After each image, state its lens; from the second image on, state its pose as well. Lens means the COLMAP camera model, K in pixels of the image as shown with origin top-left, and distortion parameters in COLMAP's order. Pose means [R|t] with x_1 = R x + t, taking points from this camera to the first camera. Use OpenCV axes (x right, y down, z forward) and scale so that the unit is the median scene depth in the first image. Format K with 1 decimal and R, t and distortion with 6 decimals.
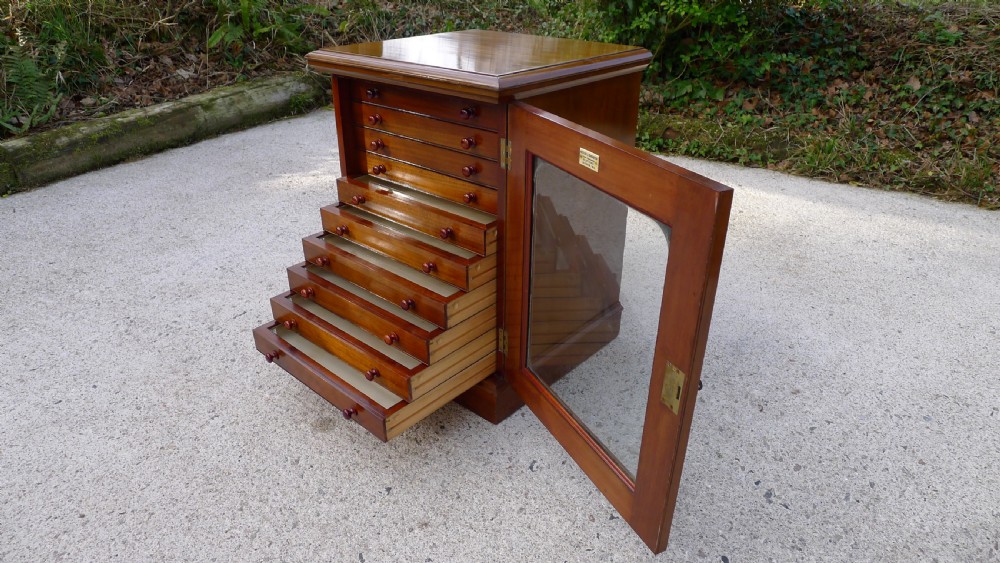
lens RADIAL K [[643.9, 0, 500.0], [0, 643.9, 281.5], [0, 0, 1]] dist [-0.057568, 0.018339]
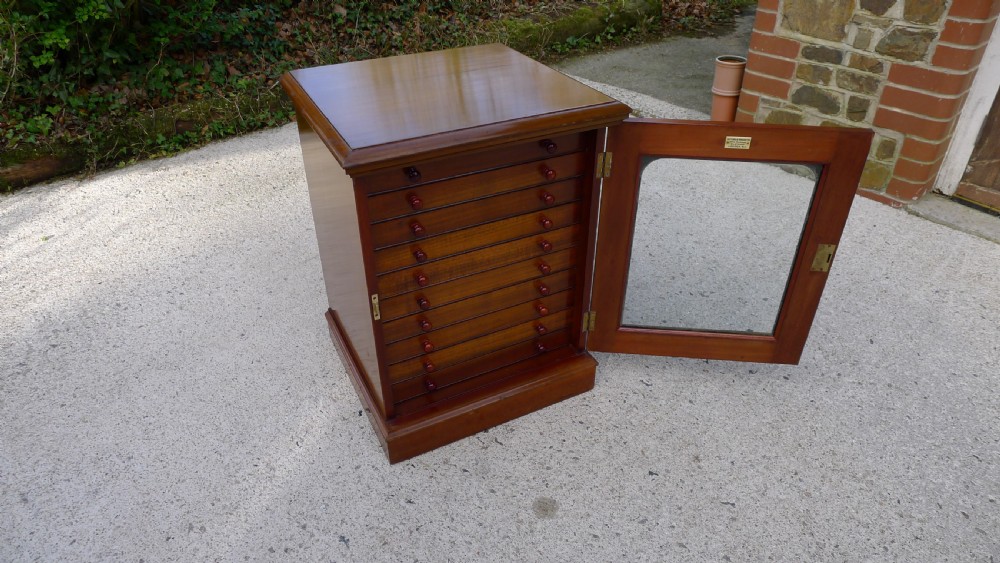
lens RADIAL K [[643.9, 0, 494.1], [0, 643.9, 279.9], [0, 0, 1]] dist [-0.054246, 0.014764]
pose [[0.378681, -0.525578, 0.761819, -0.403882], [0.431656, 0.828407, 0.356952, -0.202939], [-0.818702, 0.193673, 0.540571, 0.230015]]
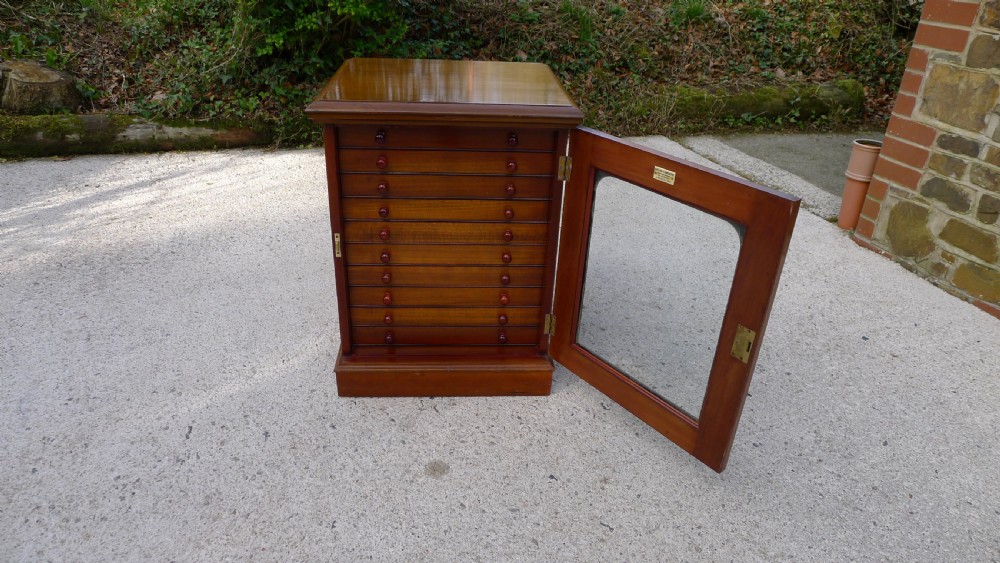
lens RADIAL K [[642.1, 0, 496.8], [0, 642.1, 277.6], [0, 0, 1]] dist [-0.055957, 0.015818]
pose [[0.710694, -0.311791, 0.630635, -0.355210], [0.290972, 0.946431, 0.140012, -0.082156], [-0.640507, 0.083992, 0.763345, 0.070837]]
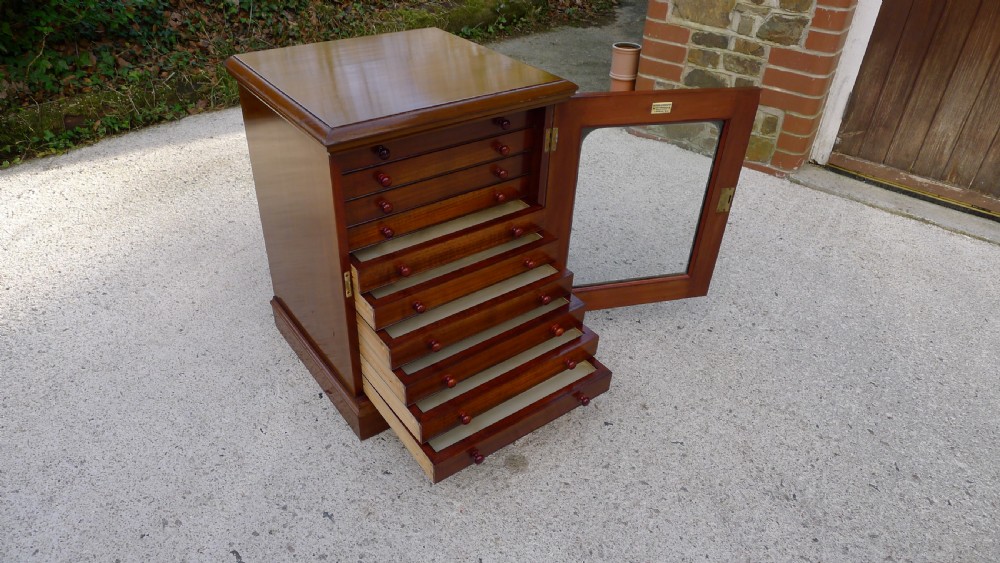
lens RADIAL K [[645.9, 0, 486.5], [0, 645.9, 277.7], [0, 0, 1]] dist [-0.056809, 0.018450]
pose [[0.214541, -0.548326, 0.808277, -0.448417], [0.416172, 0.799984, 0.432235, -0.222082], [-0.883613, 0.243650, 0.399828, 0.268578]]
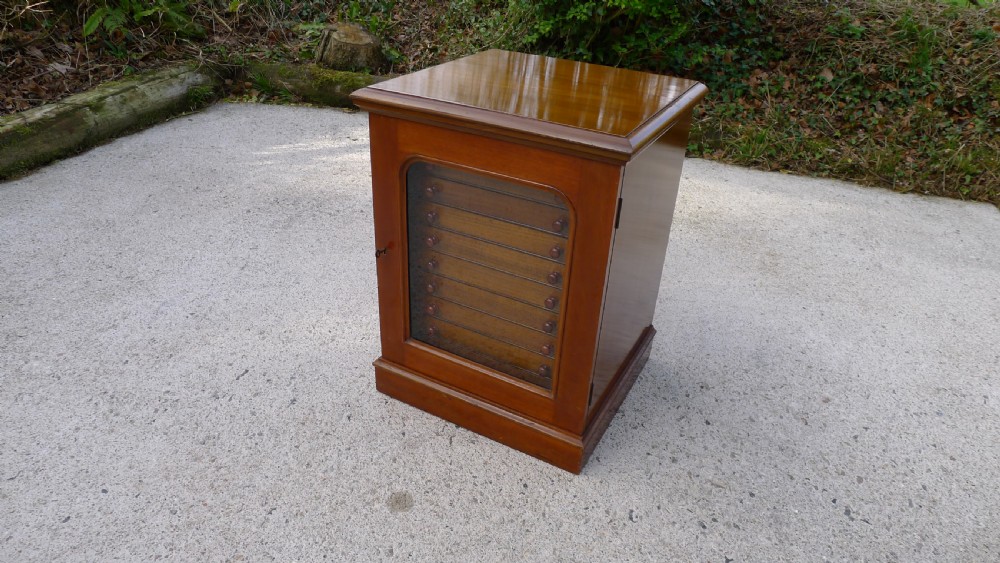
lens RADIAL K [[643.7, 0, 503.3], [0, 643.7, 285.7], [0, 0, 1]] dist [-0.056447, 0.015252]
pose [[0.974659, -0.078709, 0.209392, -0.142148], [0.065878, 0.995537, 0.067570, -0.065556], [-0.213776, -0.052064, 0.975494, 0.041759]]
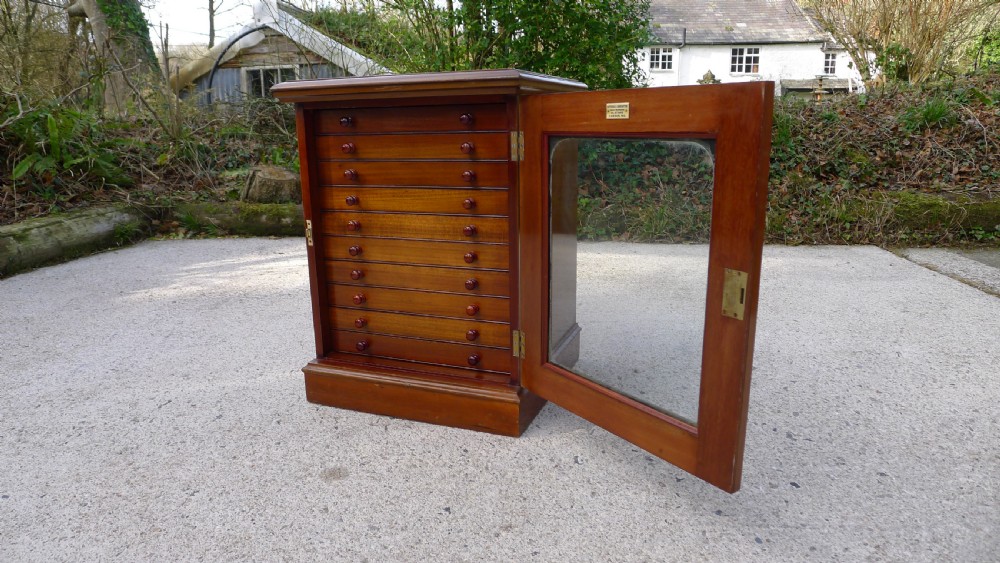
lens RADIAL K [[643.9, 0, 494.1], [0, 643.9, 279.9], [0, 0, 1]] dist [-0.054246, 0.014764]
pose [[0.941709, -0.105349, 0.319510, -0.152571], [0.177543, 0.962314, -0.205987, 0.089365], [-0.285768, 0.250706, 0.924923, 0.032802]]
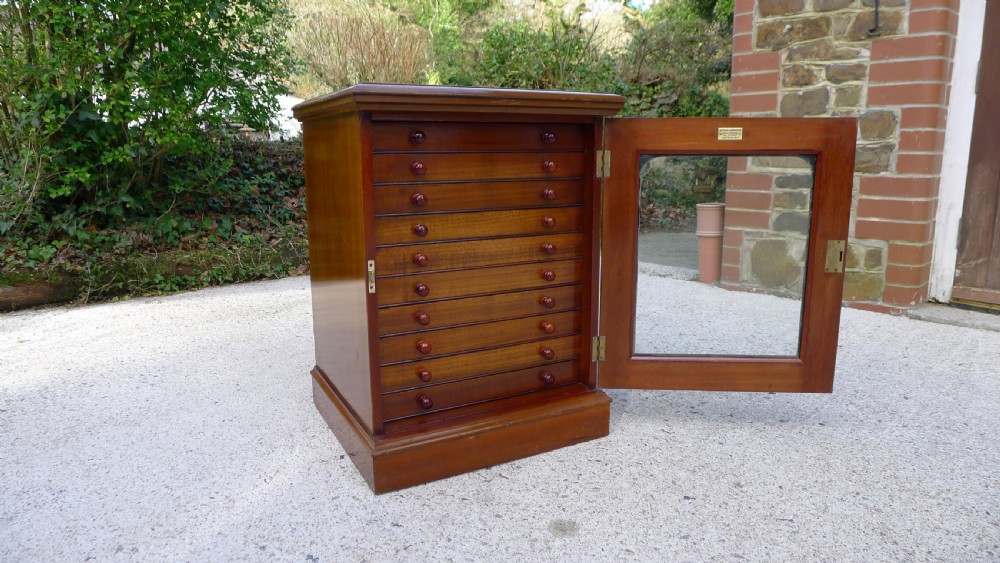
lens RADIAL K [[643.9, 0, 494.1], [0, 643.9, 279.9], [0, 0, 1]] dist [-0.054246, 0.014764]
pose [[0.362199, -0.193355, 0.911826, -0.452003], [0.435966, 0.899790, 0.017627, -0.045122], [-0.823860, 0.391141, 0.410199, 0.302299]]
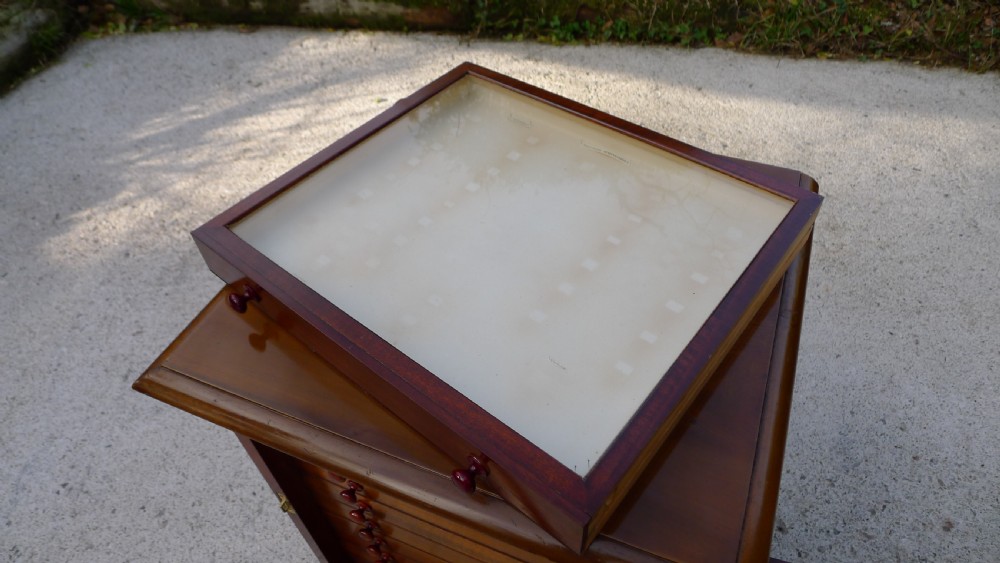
lens RADIAL K [[643.9, 0, 494.1], [0, 643.9, 279.9], [0, 0, 1]] dist [-0.054246, 0.014764]
pose [[0.948746, -0.264369, 0.173177, -0.059404], [0.195605, 0.921592, 0.335271, -0.240402], [-0.248234, -0.284212, 0.926069, 0.264121]]
